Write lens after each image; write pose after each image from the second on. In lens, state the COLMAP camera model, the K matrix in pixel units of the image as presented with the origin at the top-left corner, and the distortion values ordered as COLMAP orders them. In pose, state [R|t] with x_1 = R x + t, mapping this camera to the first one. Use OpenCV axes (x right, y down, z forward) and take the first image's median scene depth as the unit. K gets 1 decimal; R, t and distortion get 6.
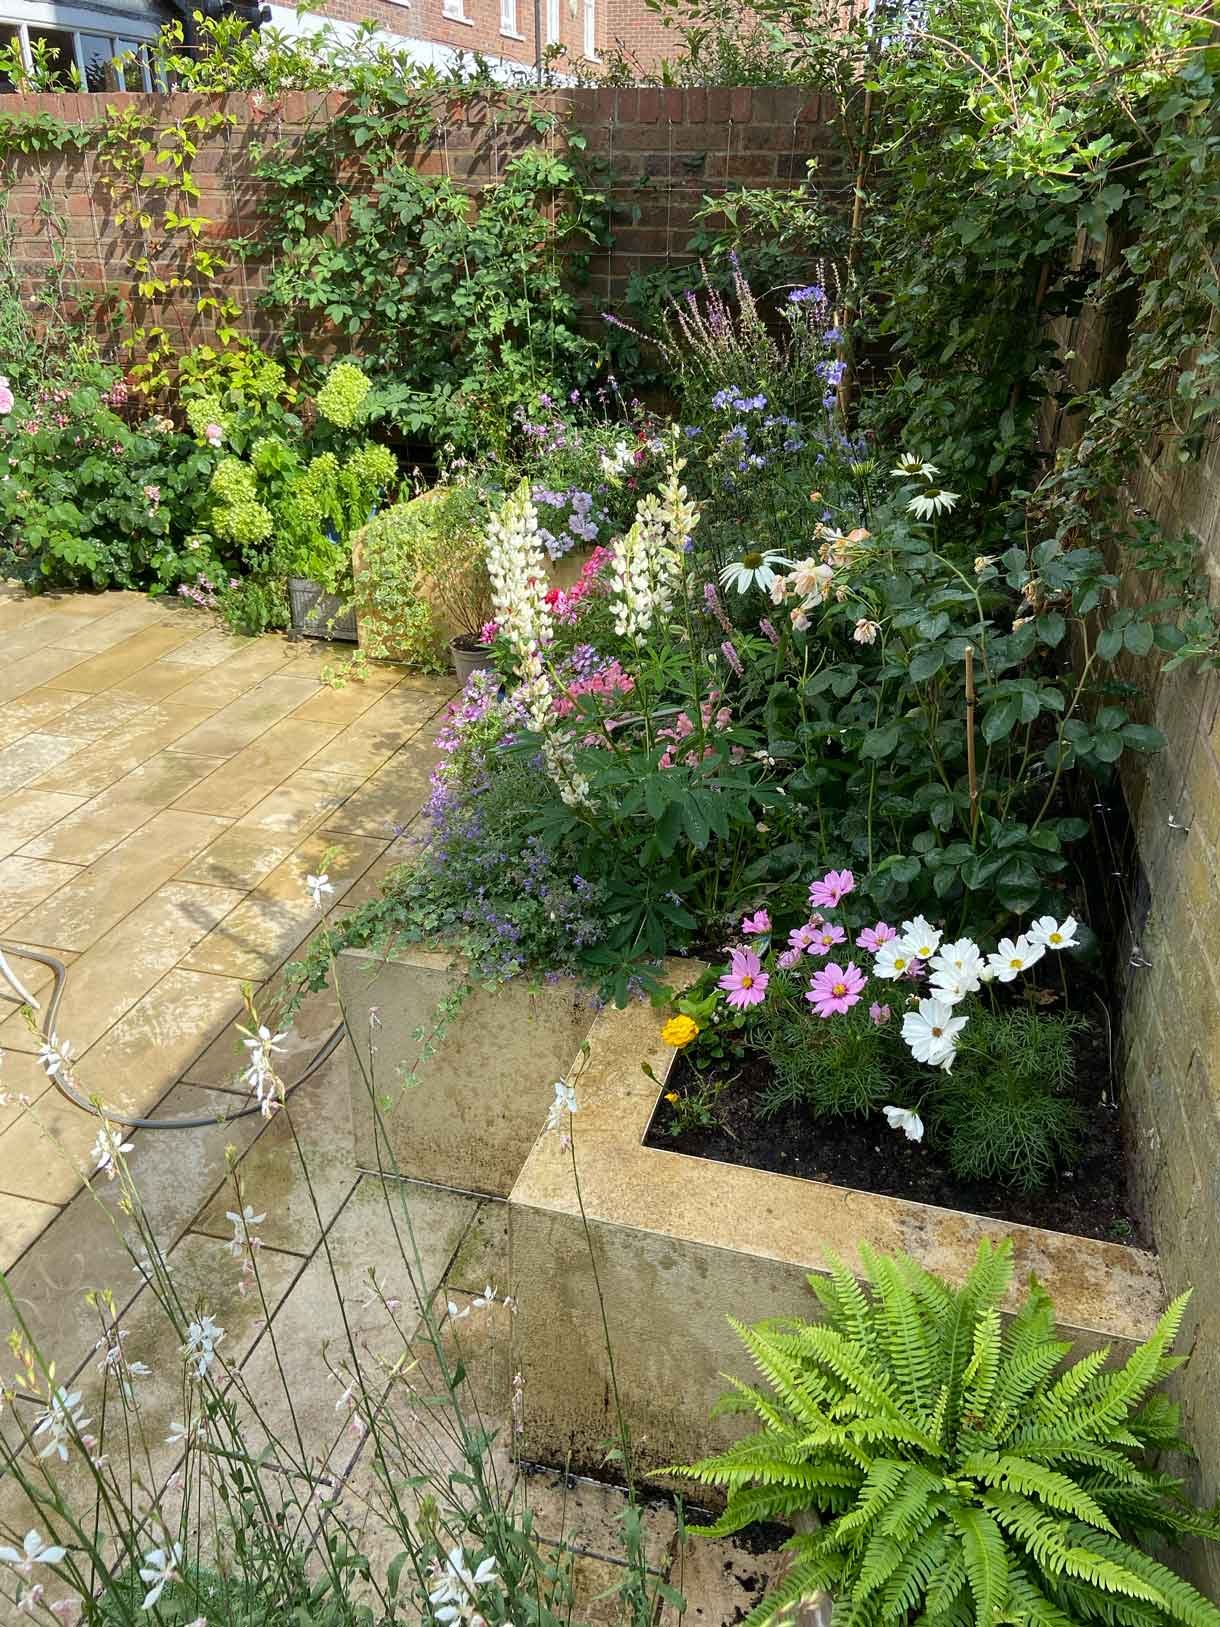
lens RADIAL K [[1264.0, 0, 618.8], [0, 1264.0, 813.0], [0, 0, 1]] dist [-0.000978, 0.028487]
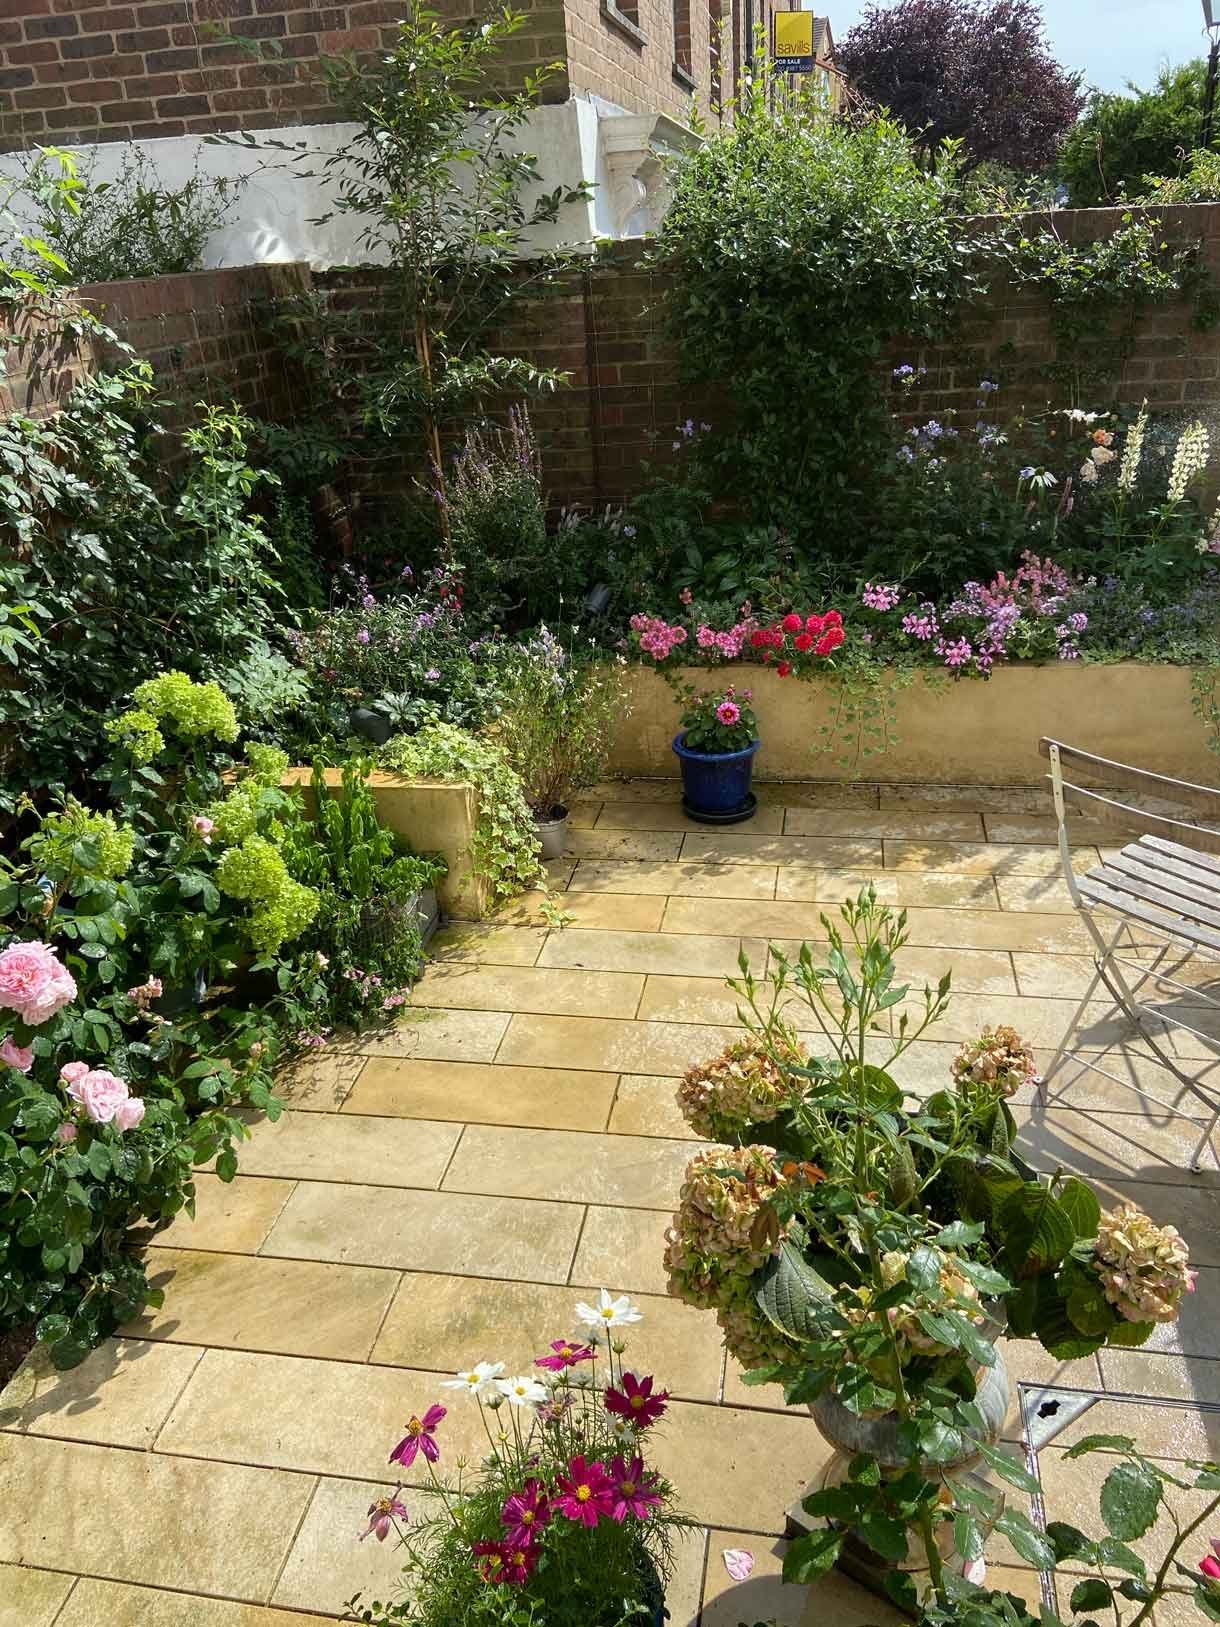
lens RADIAL K [[1264.0, 0, 618.8], [0, 1264.0, 813.0], [0, 0, 1]] dist [-0.000978, 0.028487]
pose [[-0.077384, -0.440167, 0.894575, -0.919884], [0.497810, 0.760355, 0.417187, -0.474870], [-0.863827, 0.477612, 0.160280, 0.722516]]
